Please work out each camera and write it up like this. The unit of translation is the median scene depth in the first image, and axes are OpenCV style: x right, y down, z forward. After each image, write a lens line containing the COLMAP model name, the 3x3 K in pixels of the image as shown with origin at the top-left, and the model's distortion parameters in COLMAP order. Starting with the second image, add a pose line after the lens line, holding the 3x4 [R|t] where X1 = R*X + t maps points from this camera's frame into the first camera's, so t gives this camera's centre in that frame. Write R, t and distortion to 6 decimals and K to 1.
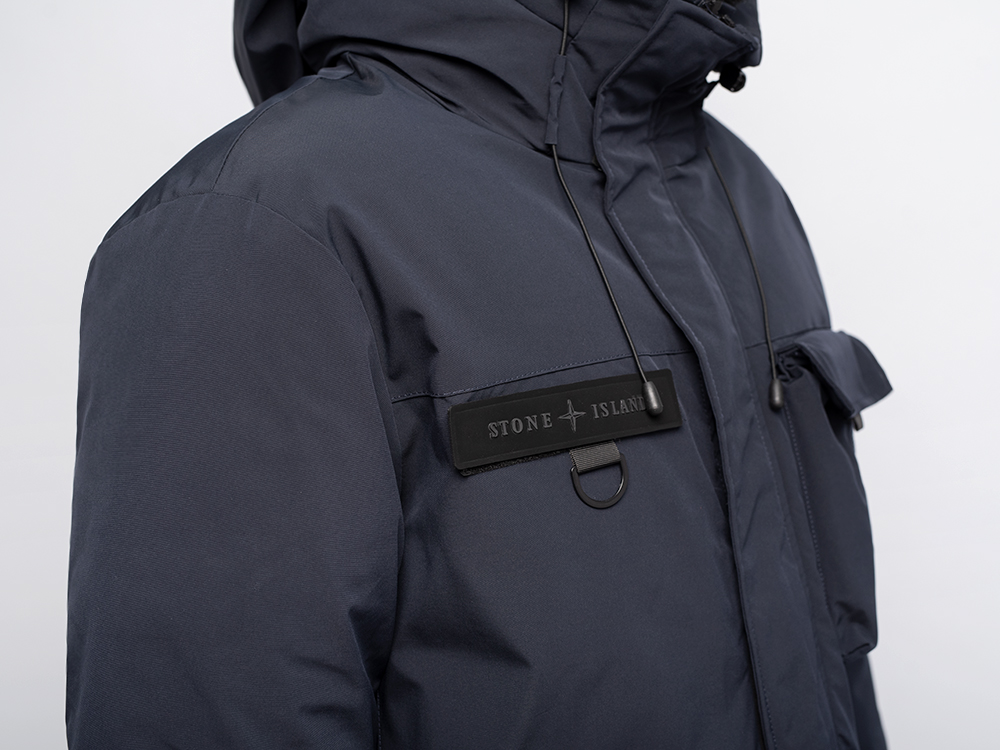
lens RADIAL K [[1780.8, 0, 500.0], [0, 1780.8, 375.0], [0, 0, 1]] dist [-0.073999, 0.032591]
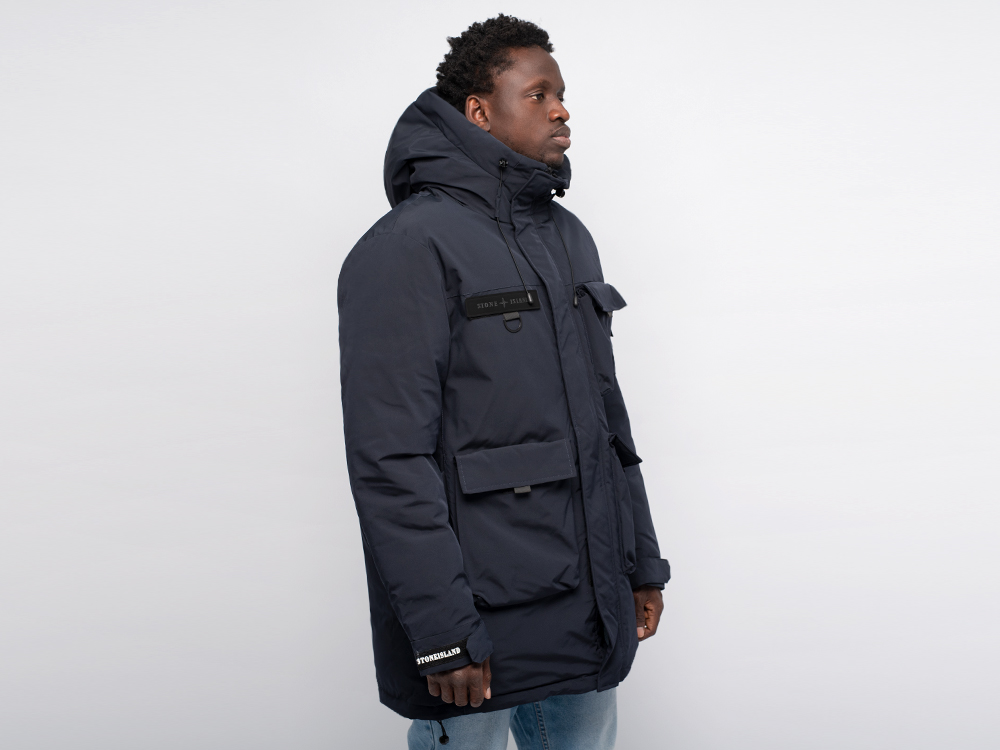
lens RADIAL K [[1780.8, 0, 500.0], [0, 1780.8, 375.0], [0, 0, 1]] dist [-0.073999, 0.032591]
pose [[0.999842, -0.009433, 0.015037, -0.014050], [0.009859, 0.999545, -0.028494, 0.226836], [-0.014761, 0.028638, 0.999481, -2.029637]]
